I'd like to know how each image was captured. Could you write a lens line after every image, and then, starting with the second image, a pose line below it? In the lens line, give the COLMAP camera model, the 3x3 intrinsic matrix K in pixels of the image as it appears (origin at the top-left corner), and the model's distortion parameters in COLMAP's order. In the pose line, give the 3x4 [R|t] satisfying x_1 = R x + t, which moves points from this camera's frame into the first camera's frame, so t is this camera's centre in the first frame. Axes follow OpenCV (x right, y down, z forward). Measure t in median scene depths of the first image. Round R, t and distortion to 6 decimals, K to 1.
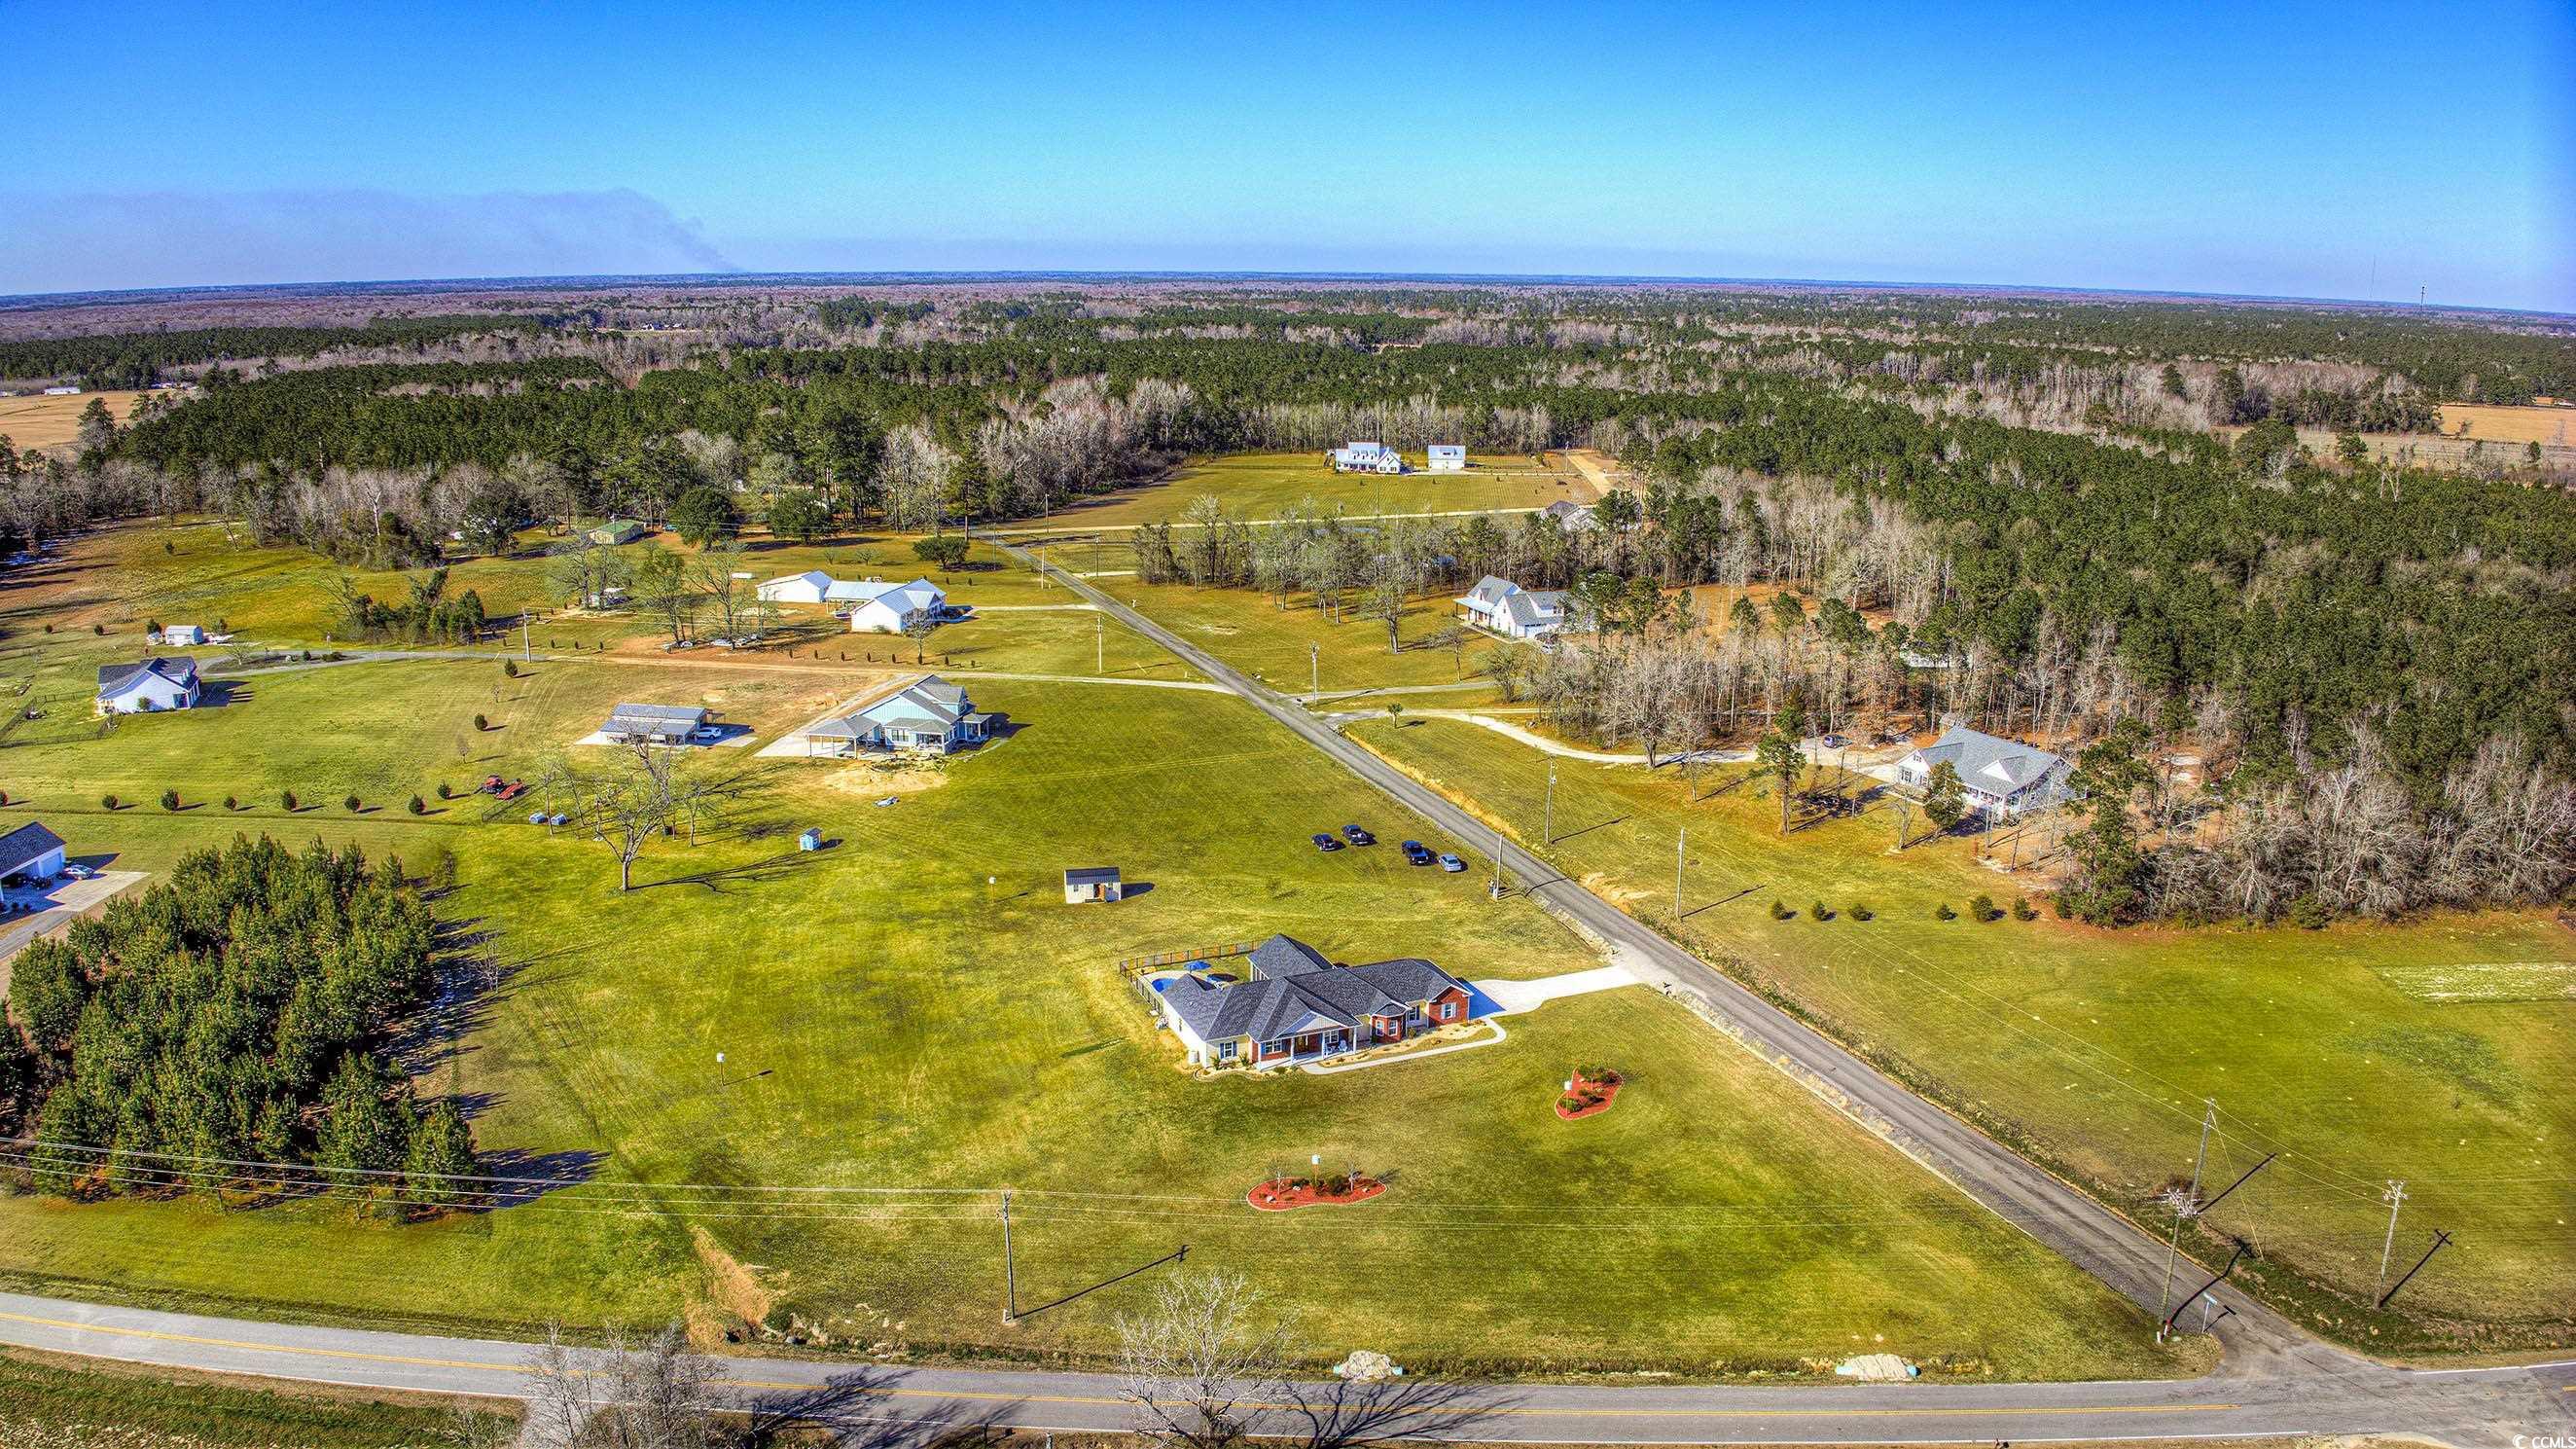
lens RADIAL K [[1840.8, 0, 1288.0], [0, 1840.8, 724.5], [0, 0, 1]] dist [-0.092973, -0.030600]
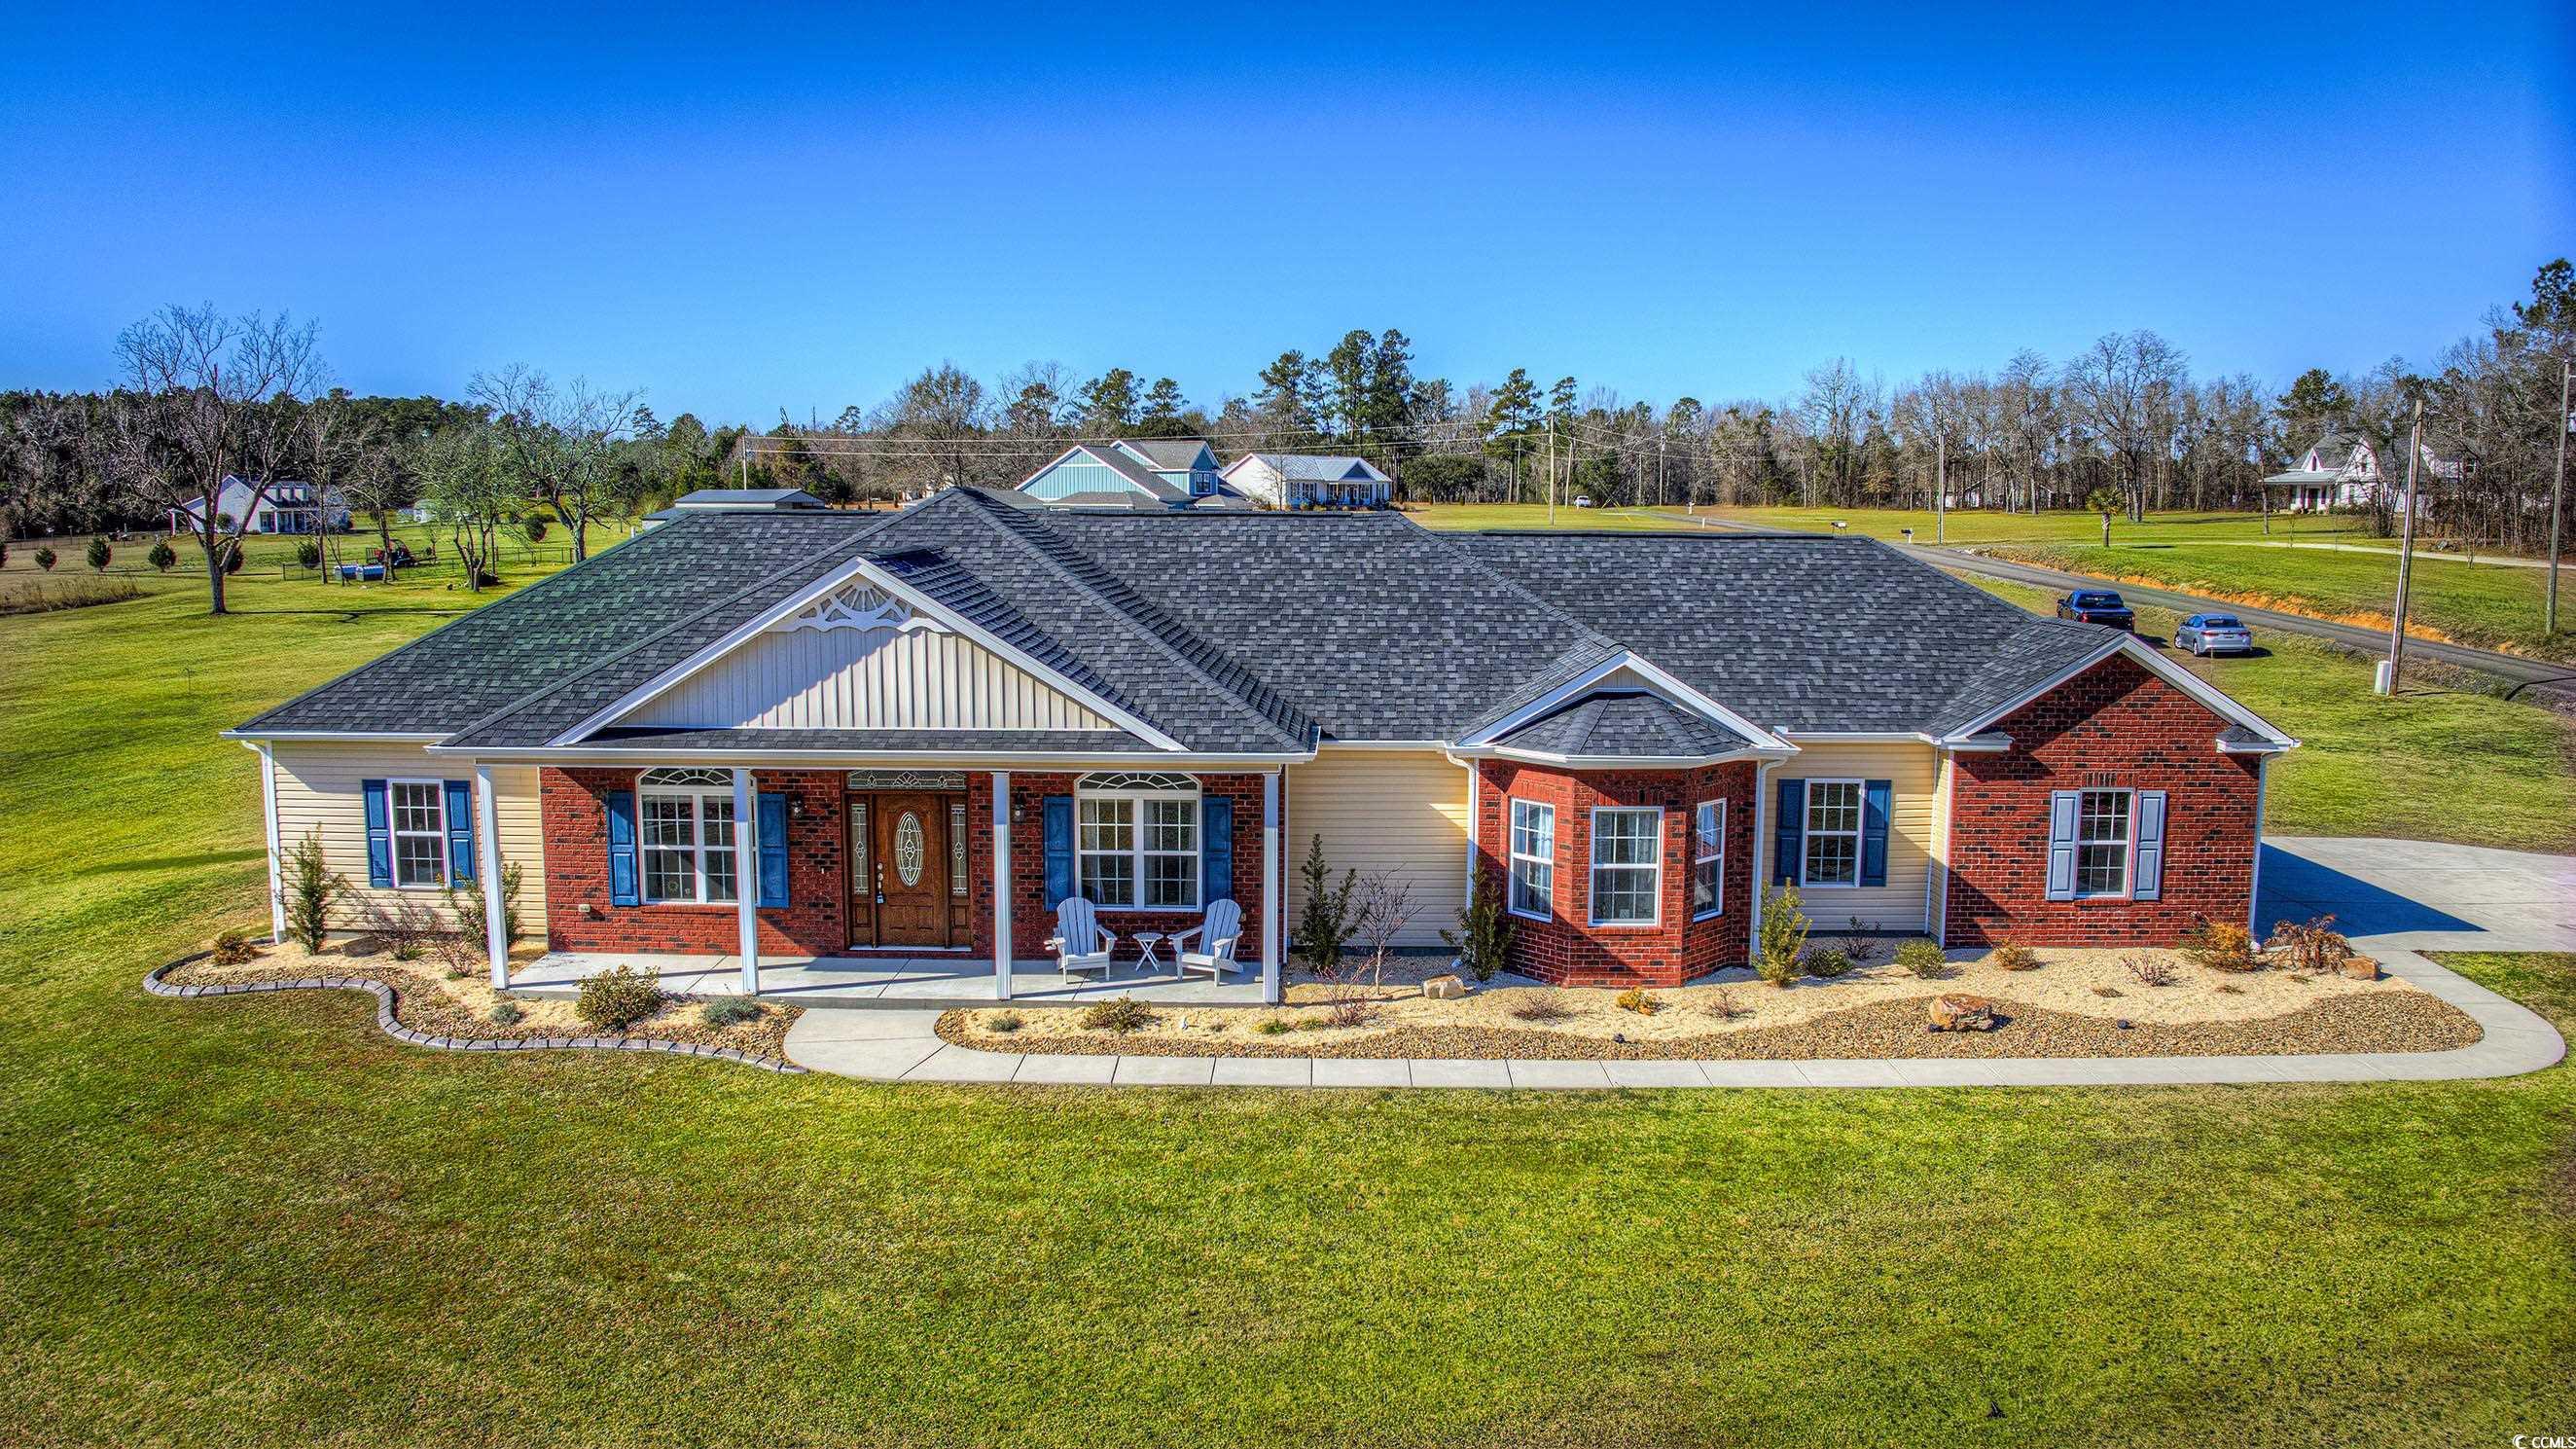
lens RADIAL K [[1840.8, 0, 1288.0], [0, 1840.8, 724.5], [0, 0, 1]] dist [-0.092973, -0.030600]
pose [[0.914463, 0.052442, -0.401258, 0.073105], [-0.101815, 0.989486, -0.102715, 0.143543], [0.391652, 0.134783, 0.910188, 0.729222]]
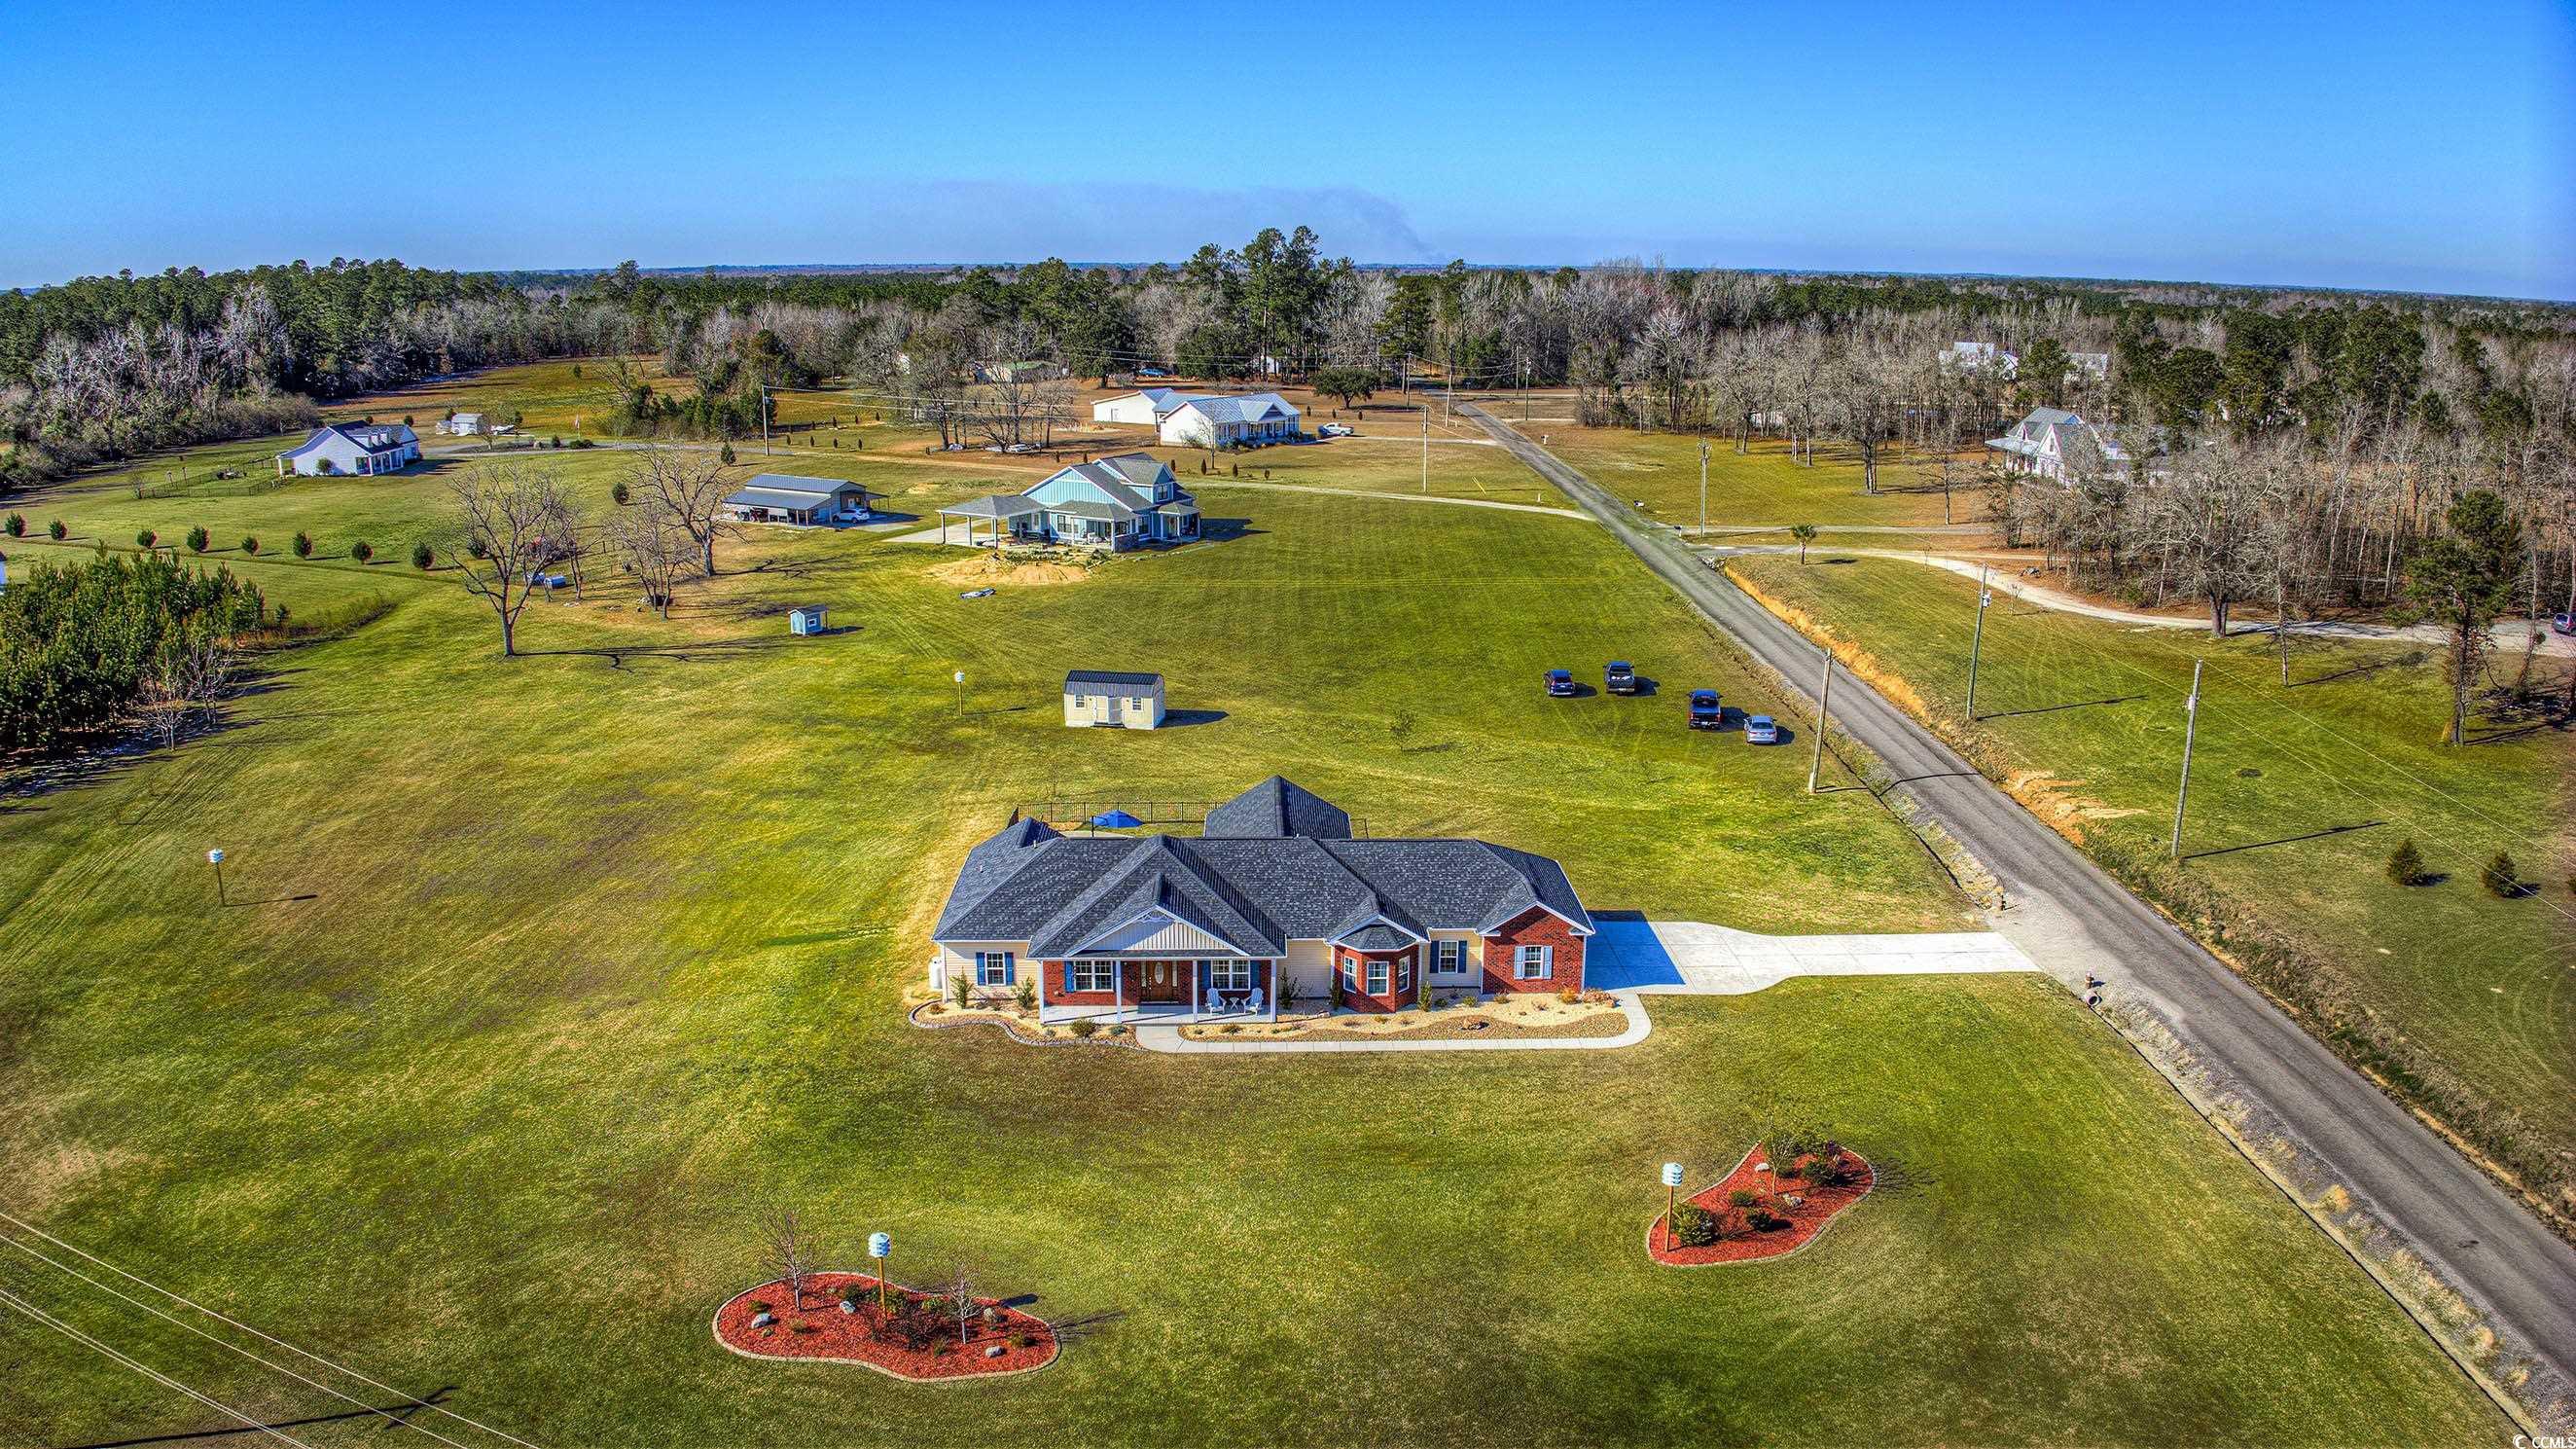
lens RADIAL K [[1840.8, 0, 1288.0], [0, 1840.8, 724.5], [0, 0, 1]] dist [-0.092973, -0.030600]
pose [[0.933635, 0.089062, -0.346977, 0.155096], [-0.089171, 0.995893, 0.015686, 0.083376], [0.346949, 0.016295, 0.937743, 0.483712]]
